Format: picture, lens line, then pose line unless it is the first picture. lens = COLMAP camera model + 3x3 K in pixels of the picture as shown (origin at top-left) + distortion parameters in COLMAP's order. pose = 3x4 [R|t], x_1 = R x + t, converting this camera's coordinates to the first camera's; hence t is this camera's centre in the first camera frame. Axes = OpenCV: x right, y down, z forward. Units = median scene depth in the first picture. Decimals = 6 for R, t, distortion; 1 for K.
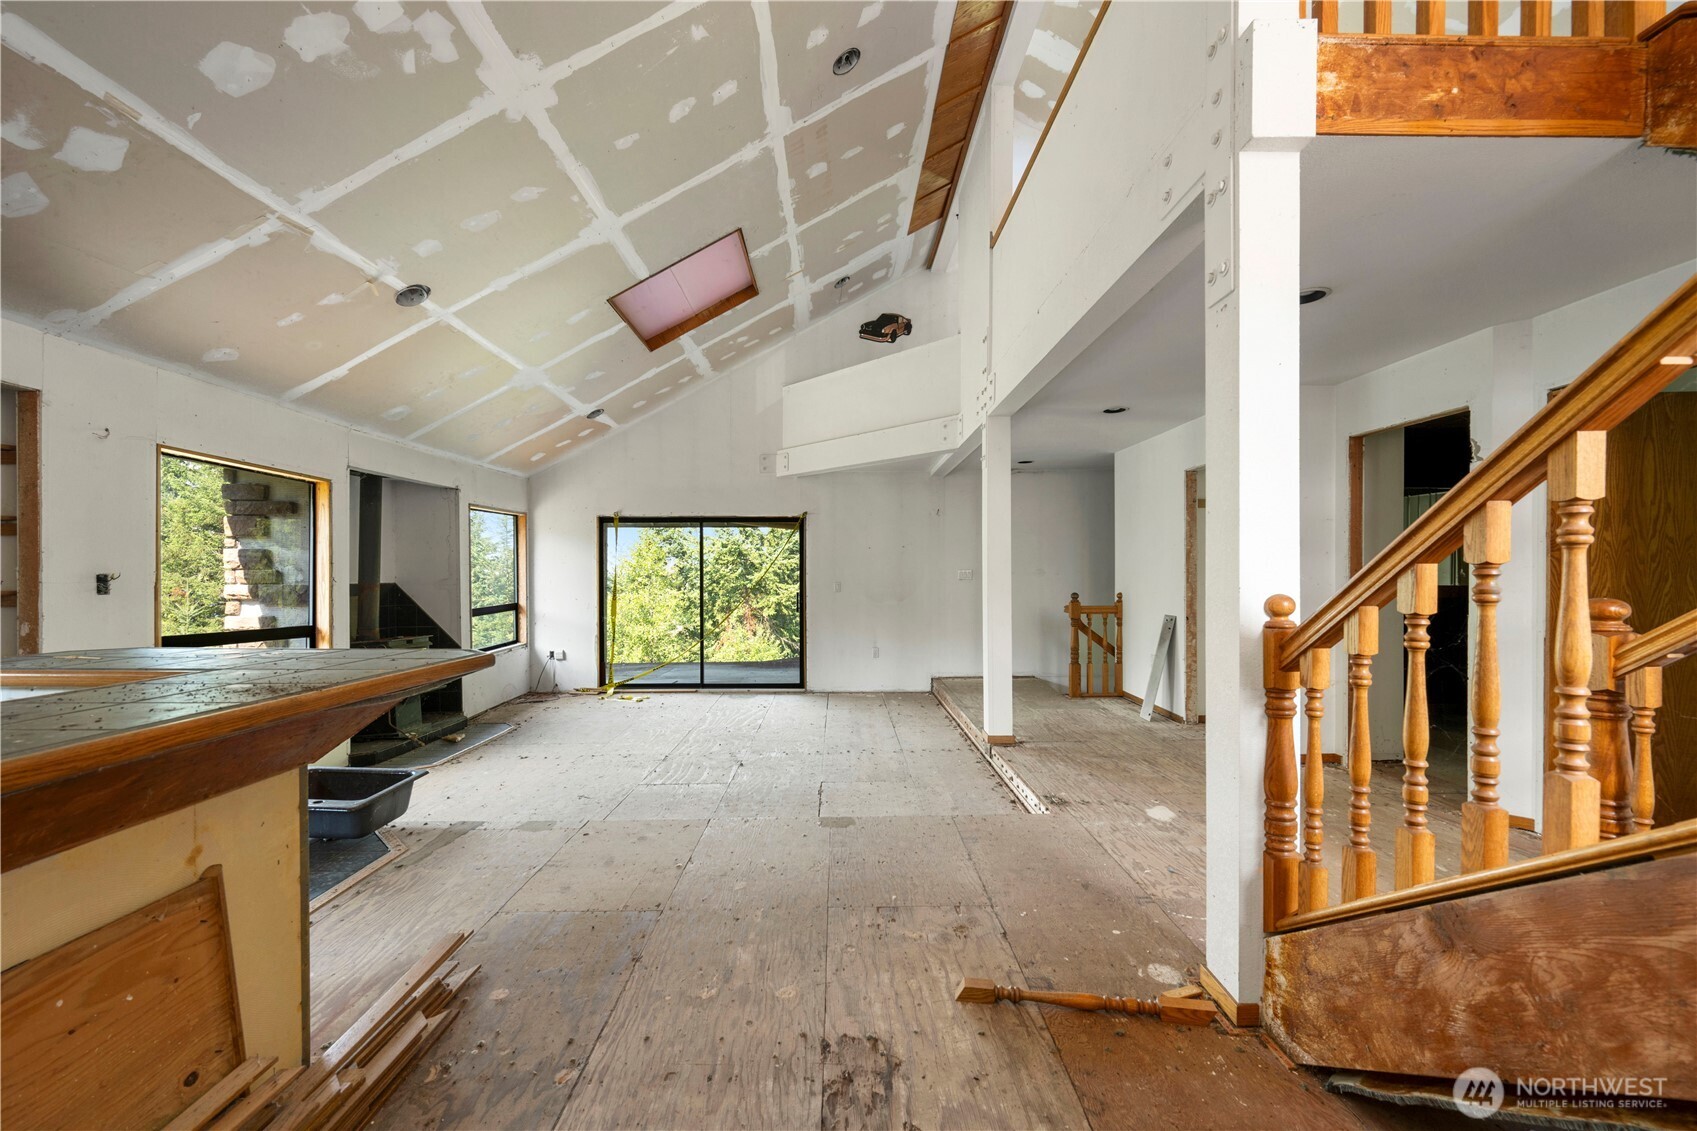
lens RADIAL K [[677.2, 0, 857.2], [0, 677.2, 580.0], [0, 0, 1]] dist [0.000770, -0.000092]
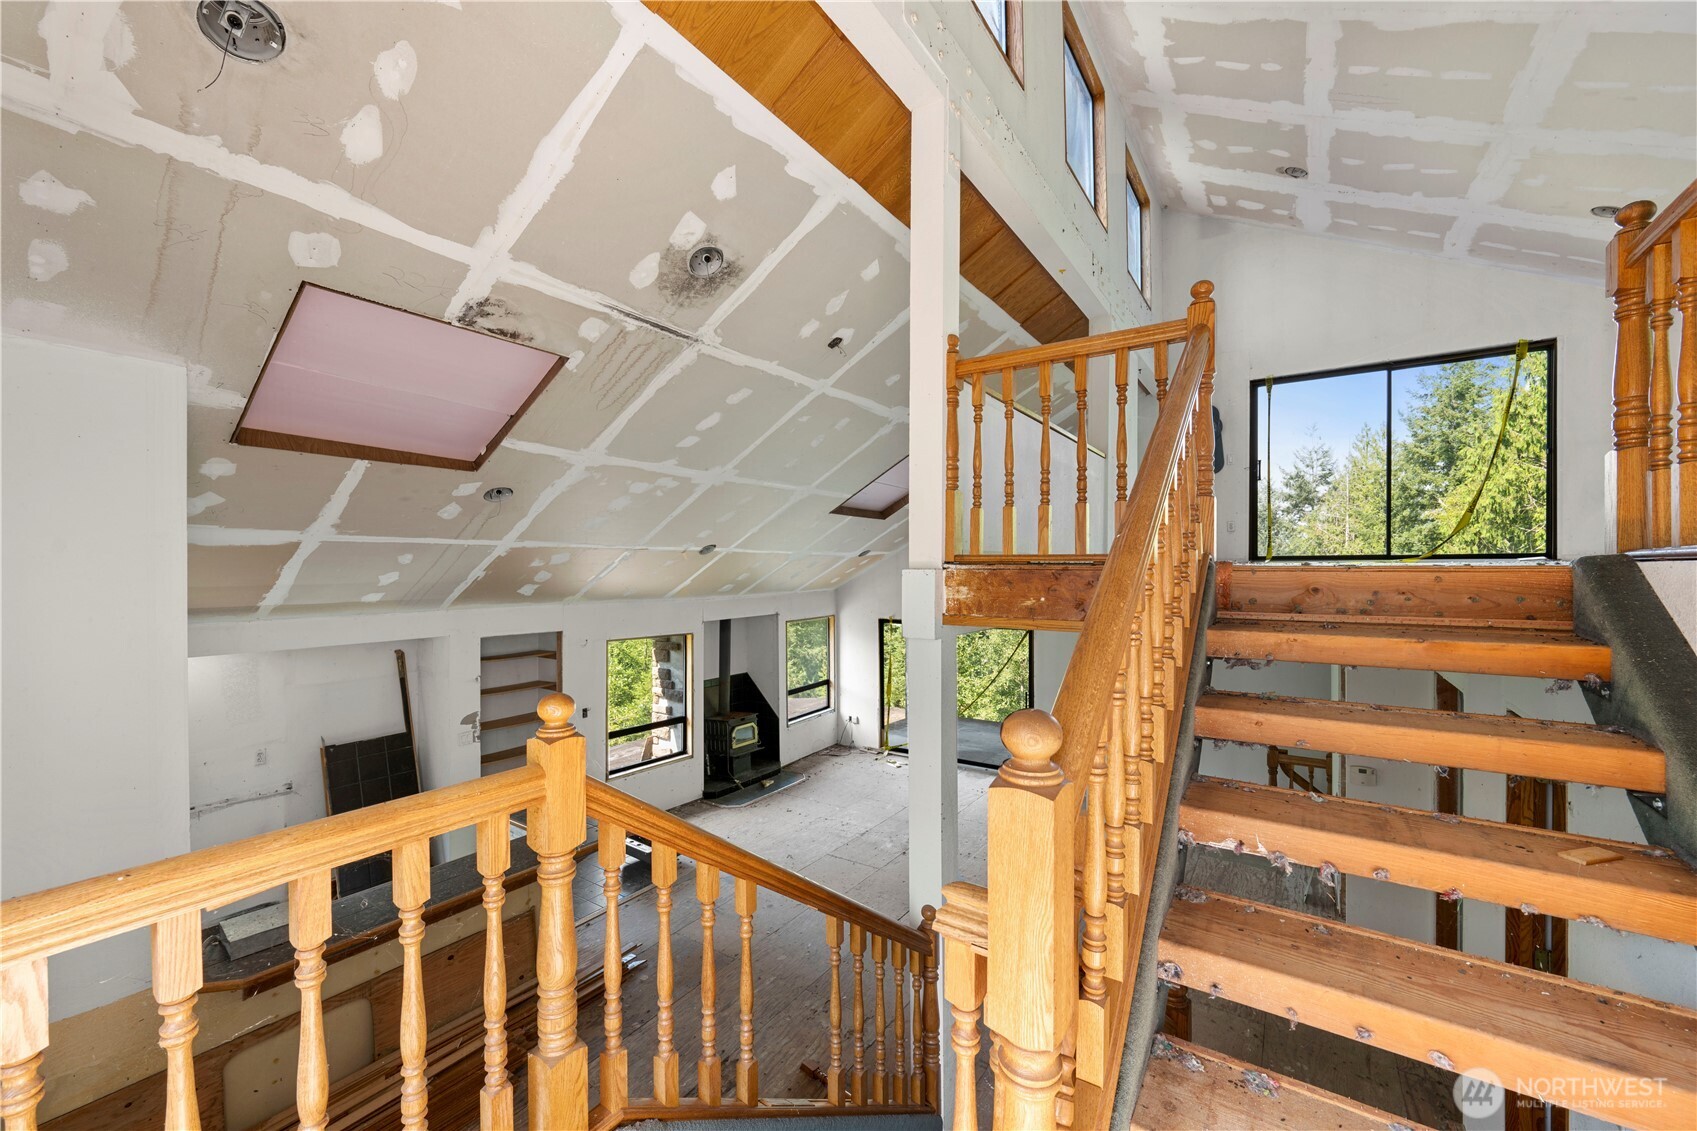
lens RADIAL K [[677.2, 0, 857.2], [0, 677.2, 580.0], [0, 0, 1]] dist [0.000770, -0.000092]
pose [[0.820751, 0.013426, -0.571128, 0.546949], [-0.006922, 0.999884, 0.013557, -0.306152], [0.571244, -0.007173, 0.820749, -0.175370]]
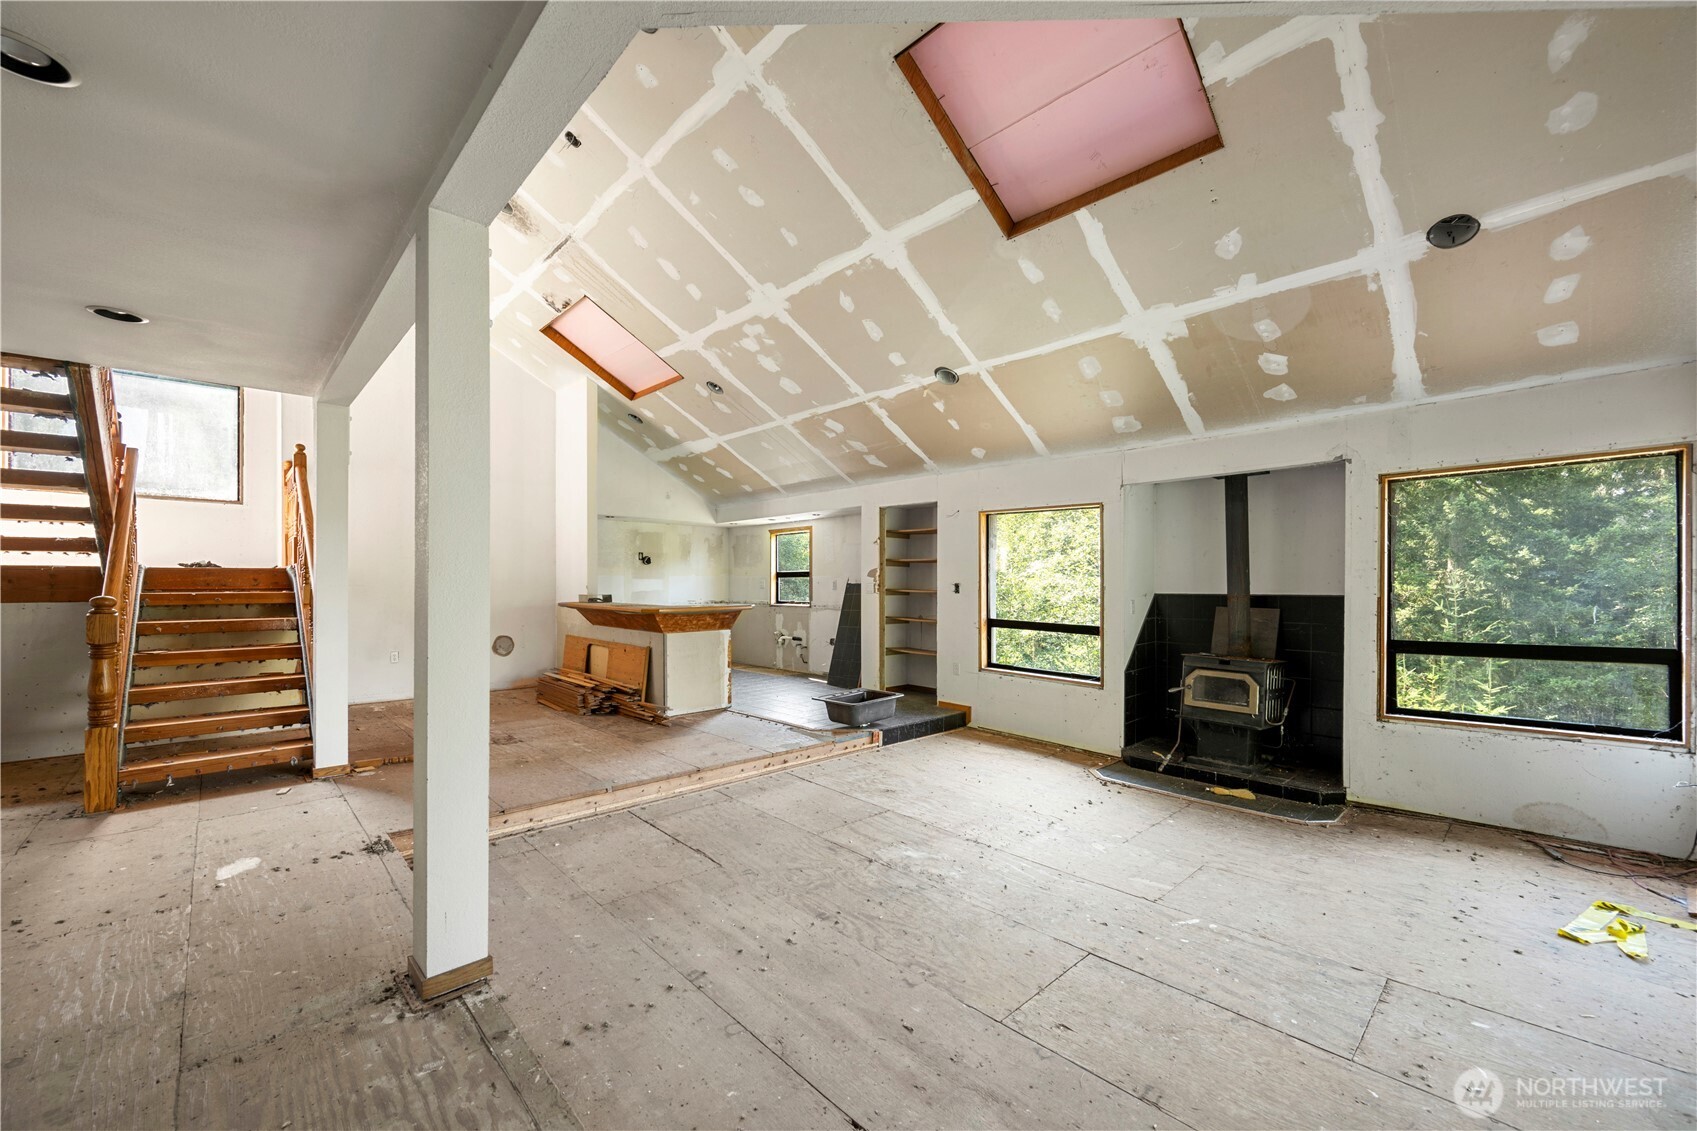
lens RADIAL K [[677.2, 0, 857.2], [0, 677.2, 580.0], [0, 0, 1]] dist [0.000770, -0.000092]
pose [[-0.739831, 0.007866, -0.672747, 0.319531], [0.001988, 0.999953, 0.009506, -0.026665], [0.672790, 0.005695, -0.739812, 1.570874]]
